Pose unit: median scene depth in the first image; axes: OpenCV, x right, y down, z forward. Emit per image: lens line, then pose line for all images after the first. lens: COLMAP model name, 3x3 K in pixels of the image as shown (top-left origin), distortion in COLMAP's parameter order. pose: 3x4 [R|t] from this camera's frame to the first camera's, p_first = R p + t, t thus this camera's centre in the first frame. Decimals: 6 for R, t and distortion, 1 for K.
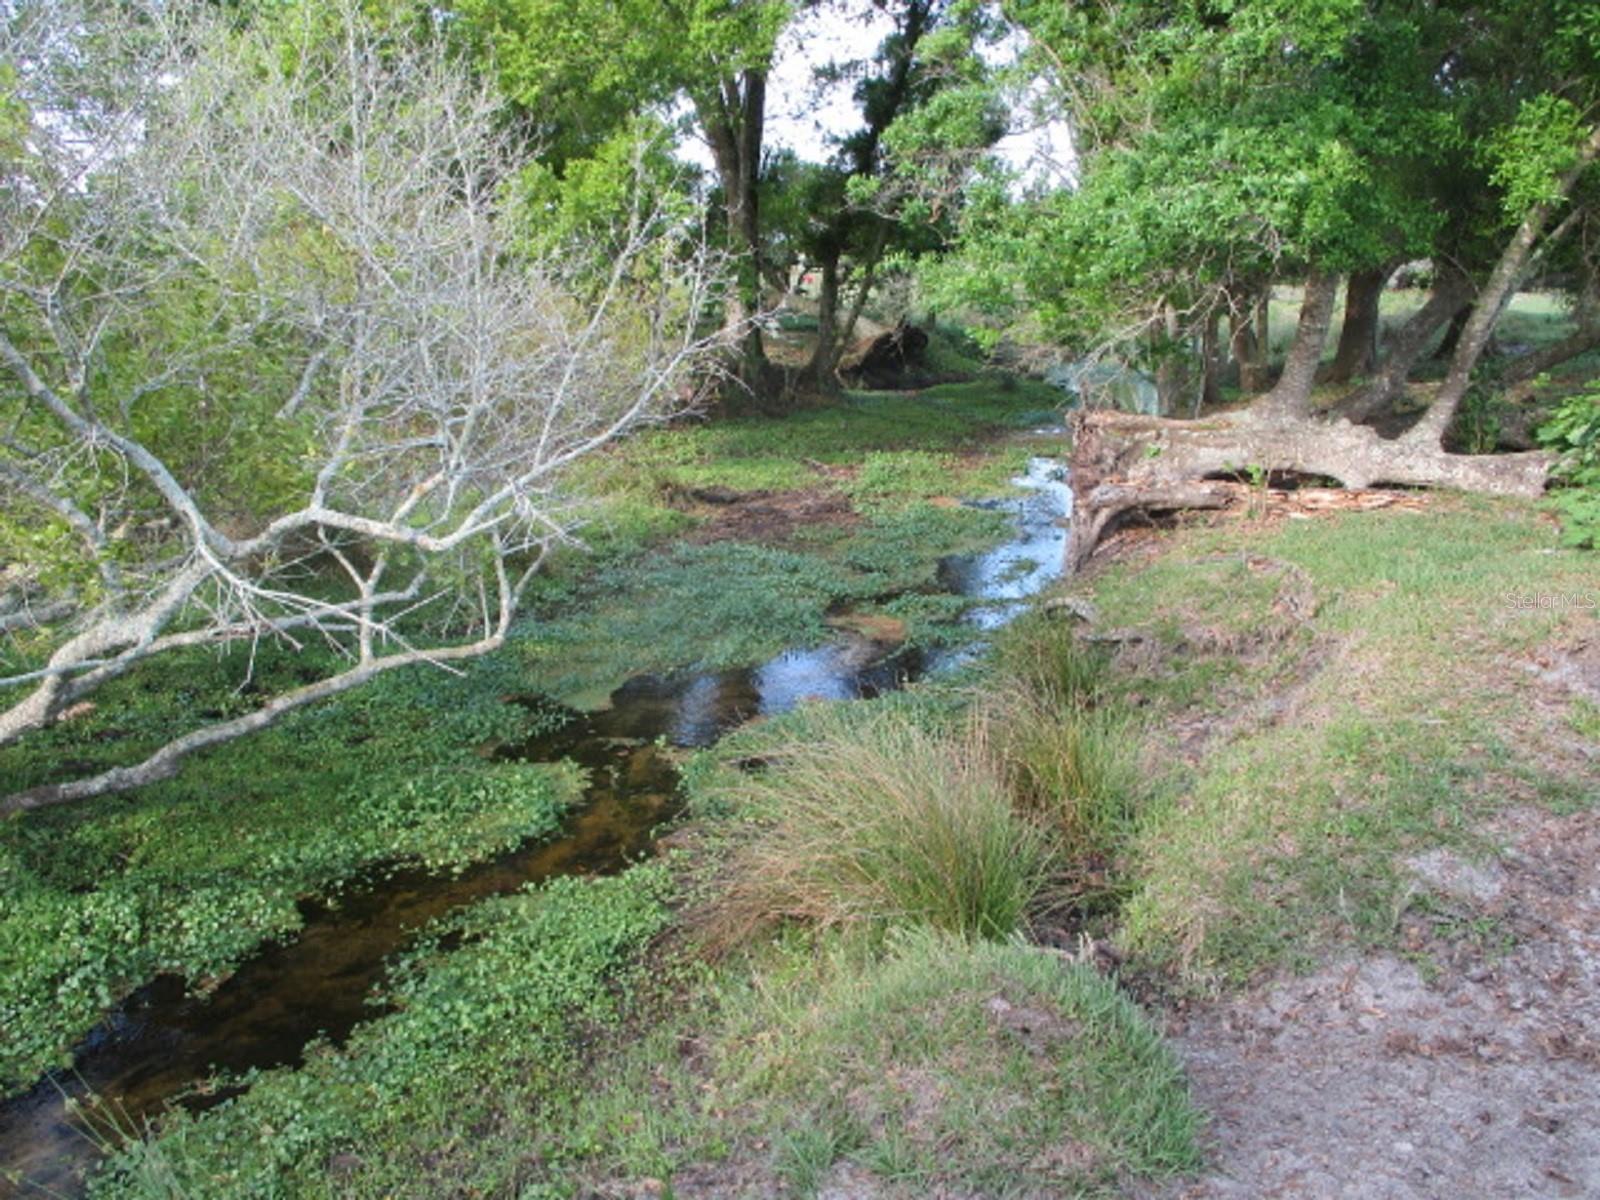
lens RADIAL K [[1348.4, 0, 822.8], [0, 1348.4, 595.4], [0, 0, 1]] dist [0.005942, -0.002924]
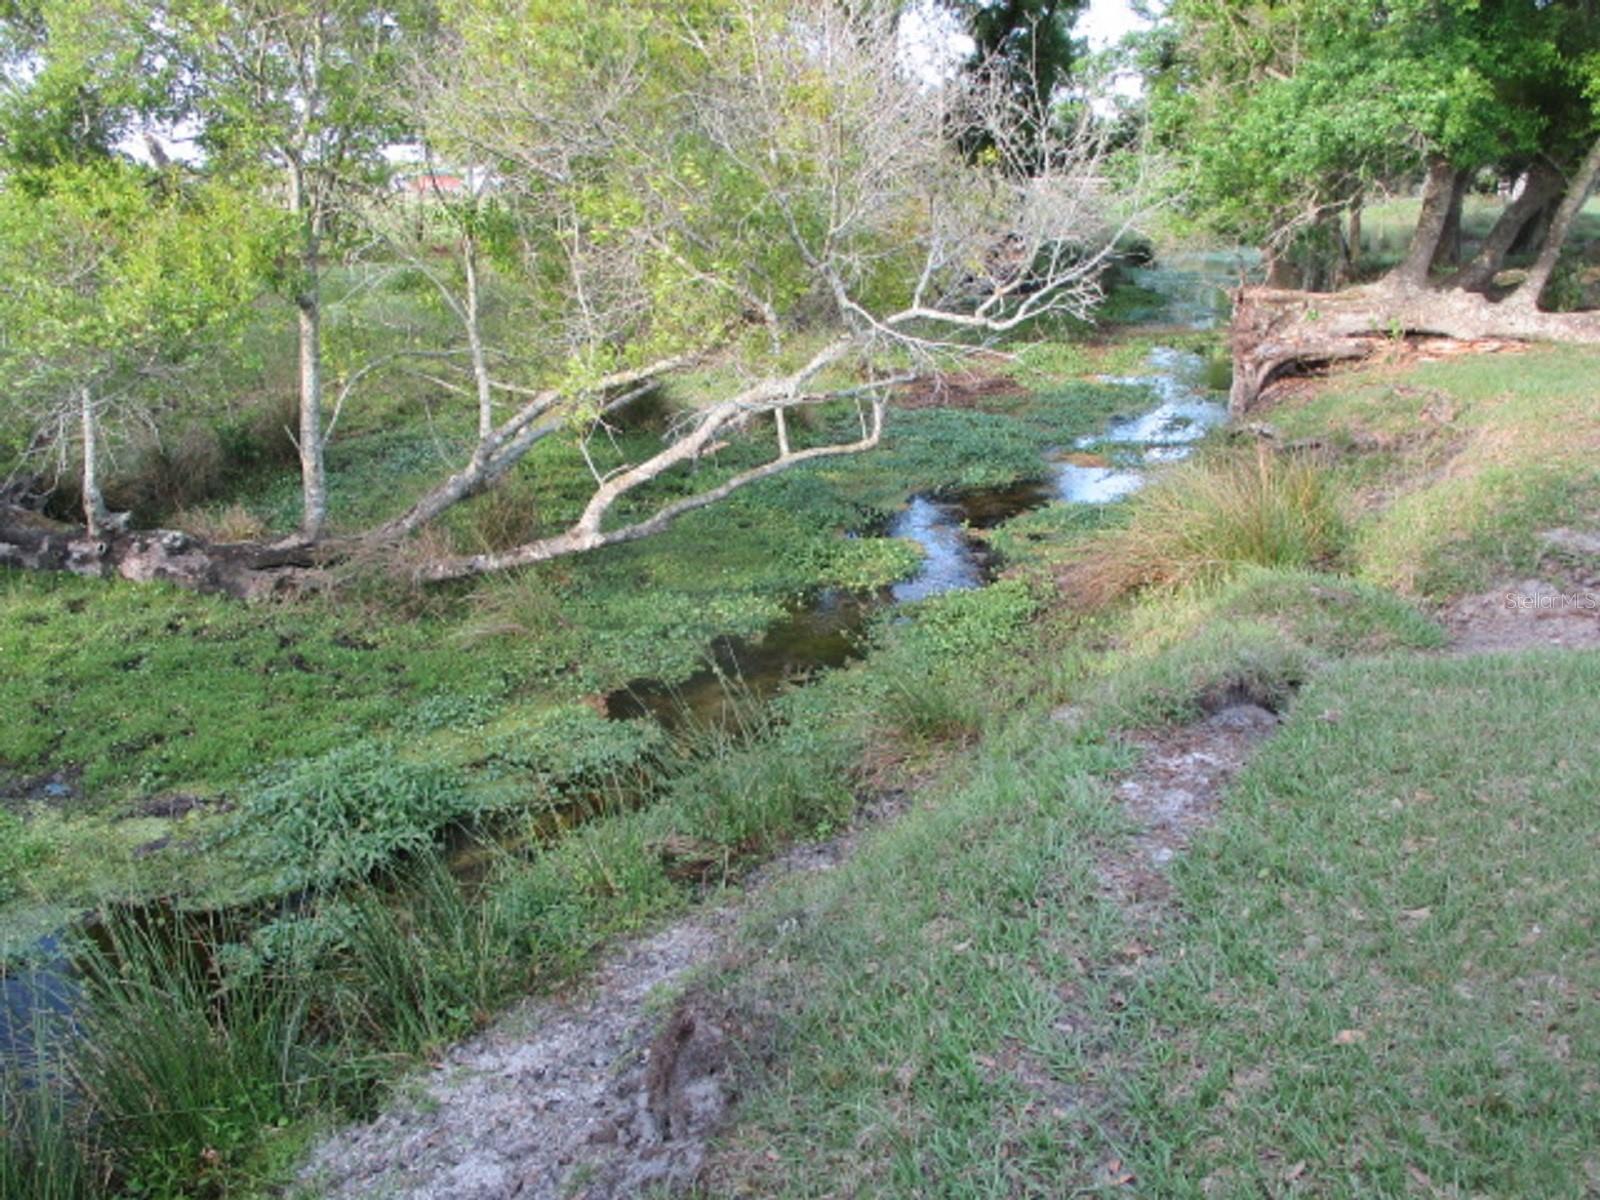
lens RADIAL K [[1417.8, 0, 800.0], [0, 1417.8, 600.0], [0, 0, 1]] dist [-0.002588, 0.001327]
pose [[0.999703, -0.012991, -0.020624, -0.252132], [0.013839, 0.999043, 0.041497, 0.120061], [0.020065, -0.041770, 0.998926, -0.425681]]
